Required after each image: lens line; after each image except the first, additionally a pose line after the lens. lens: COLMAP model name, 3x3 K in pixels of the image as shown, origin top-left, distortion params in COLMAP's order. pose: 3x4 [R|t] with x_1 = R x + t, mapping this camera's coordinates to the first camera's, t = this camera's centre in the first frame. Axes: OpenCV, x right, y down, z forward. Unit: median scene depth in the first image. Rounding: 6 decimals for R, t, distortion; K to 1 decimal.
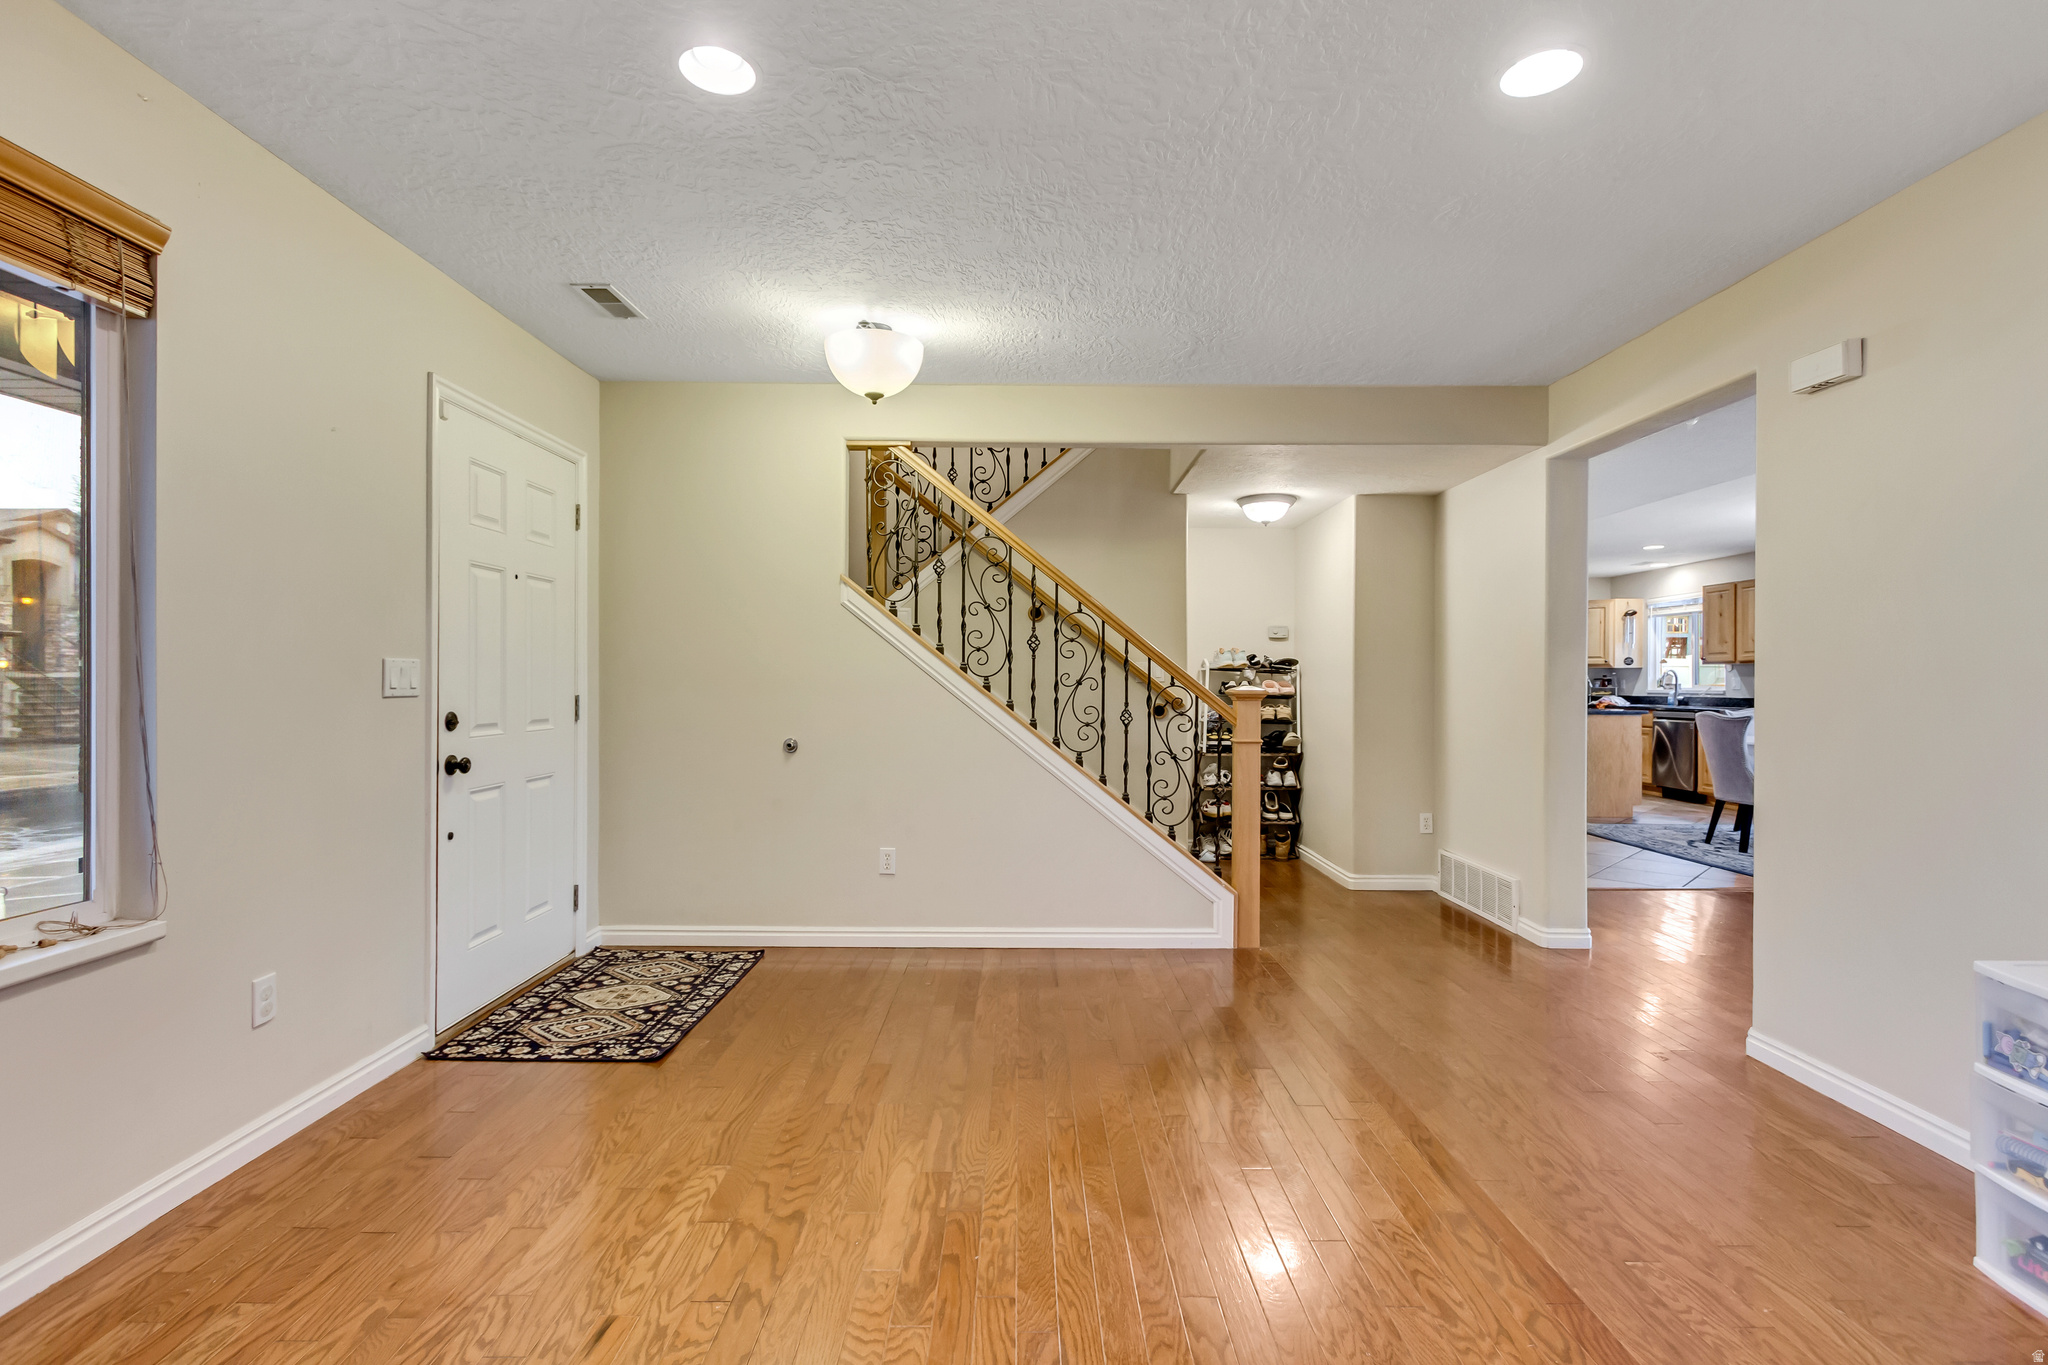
lens RADIAL K [[949.7, 0, 1024.0], [0, 949.7, 682.5], [0, 0, 1]] dist [0.007430, -0.000860]
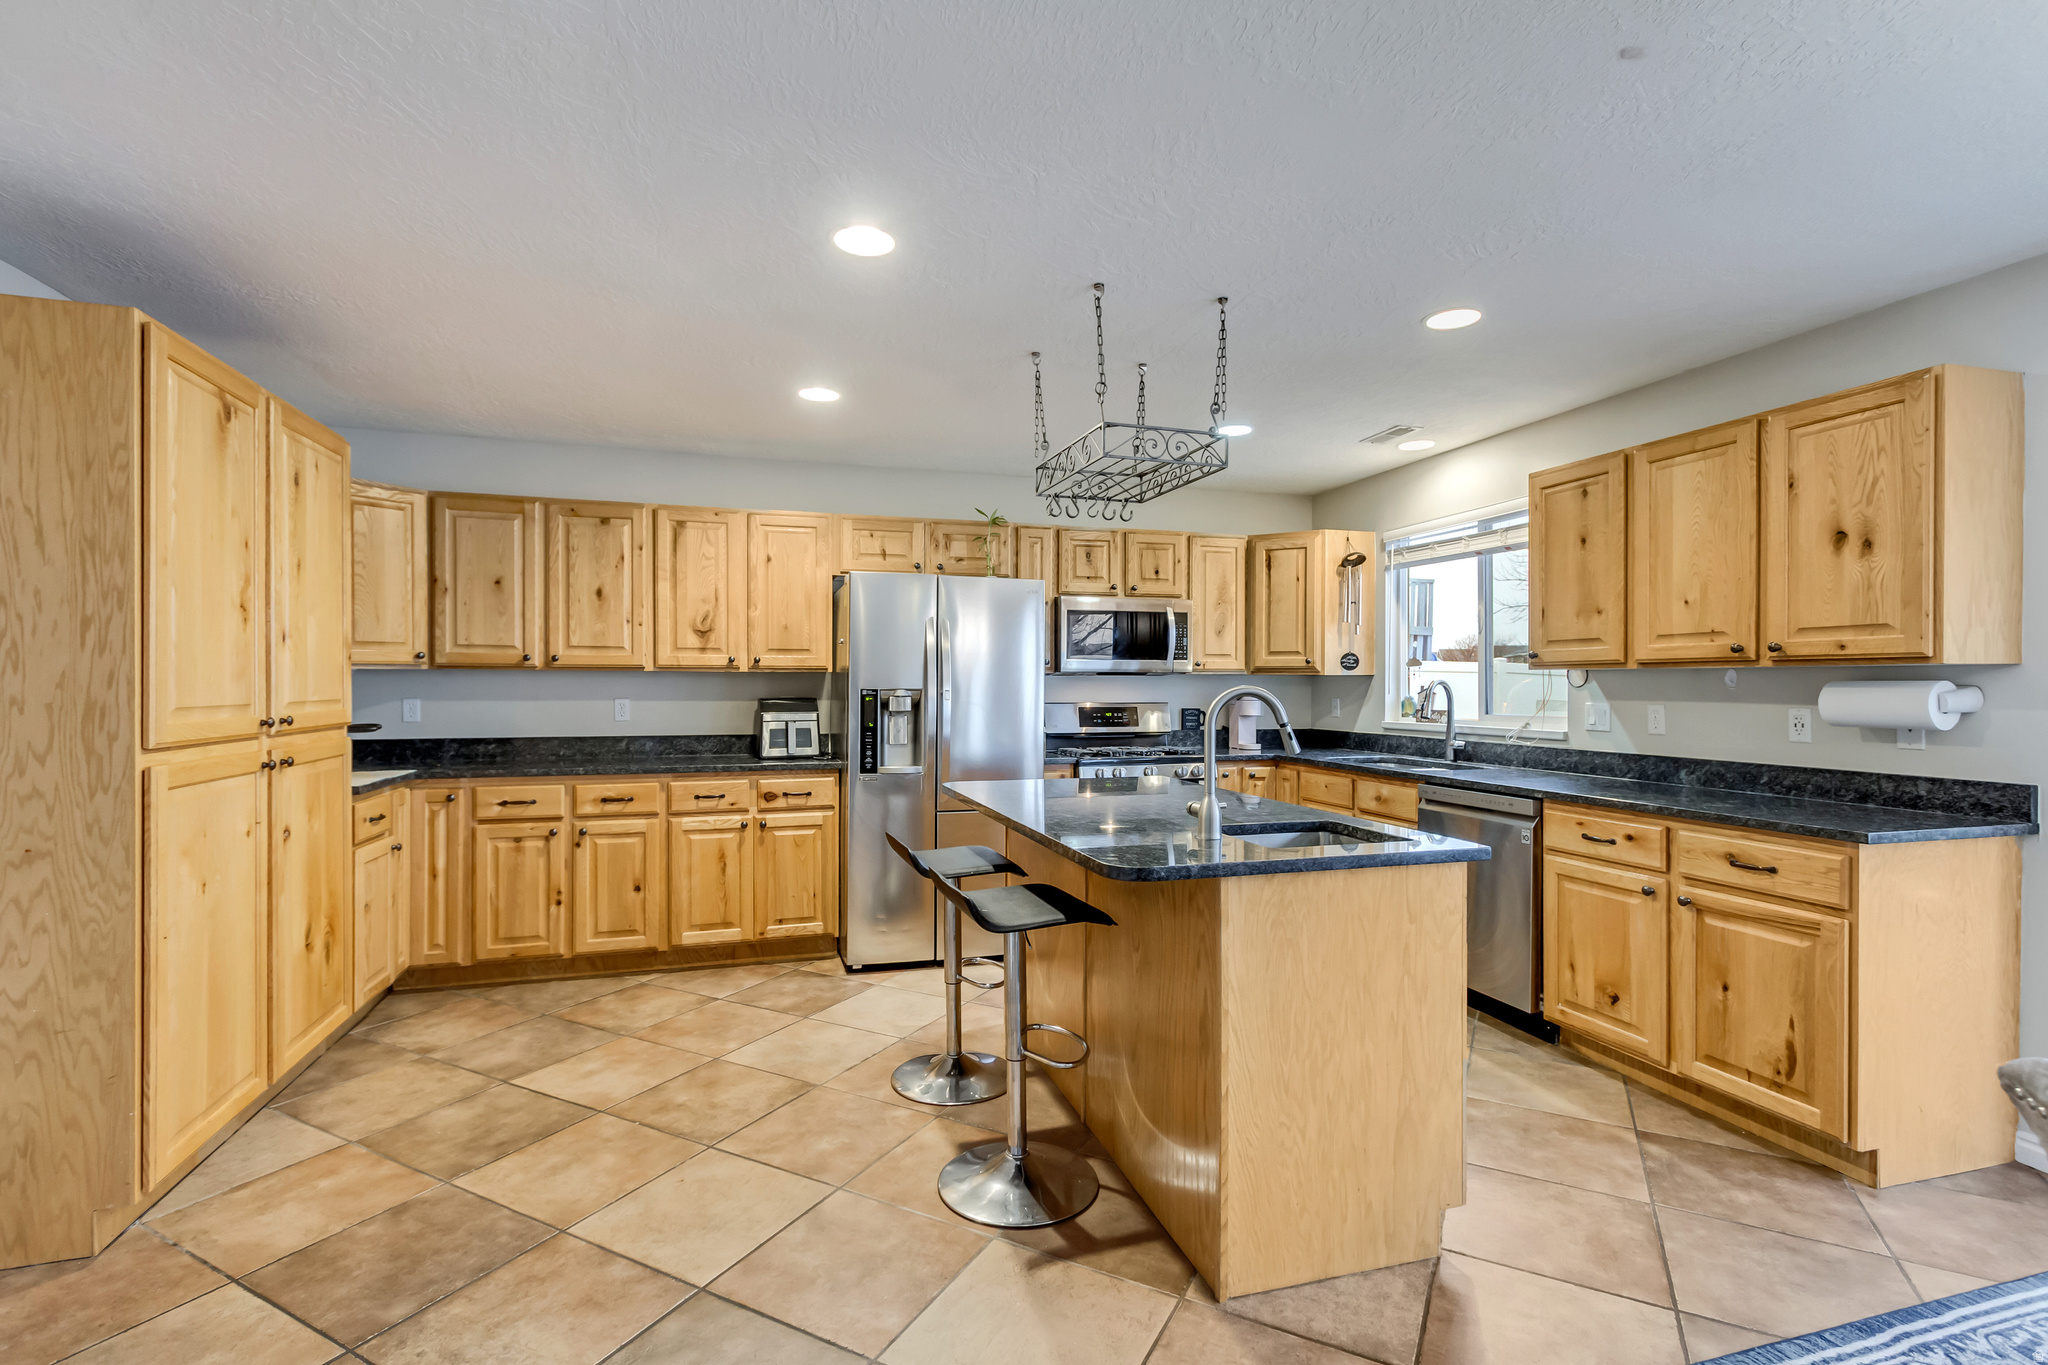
lens RADIAL K [[949.7, 0, 1024.0], [0, 949.7, 682.5], [0, 0, 1]] dist [0.007430, -0.000860]
pose [[0.959503, -0.001674, 0.281692, 0.066955], [0.002003, 0.999998, -0.000879, -0.002276], [-0.281690, 0.001407, 0.959504, 0.114581]]
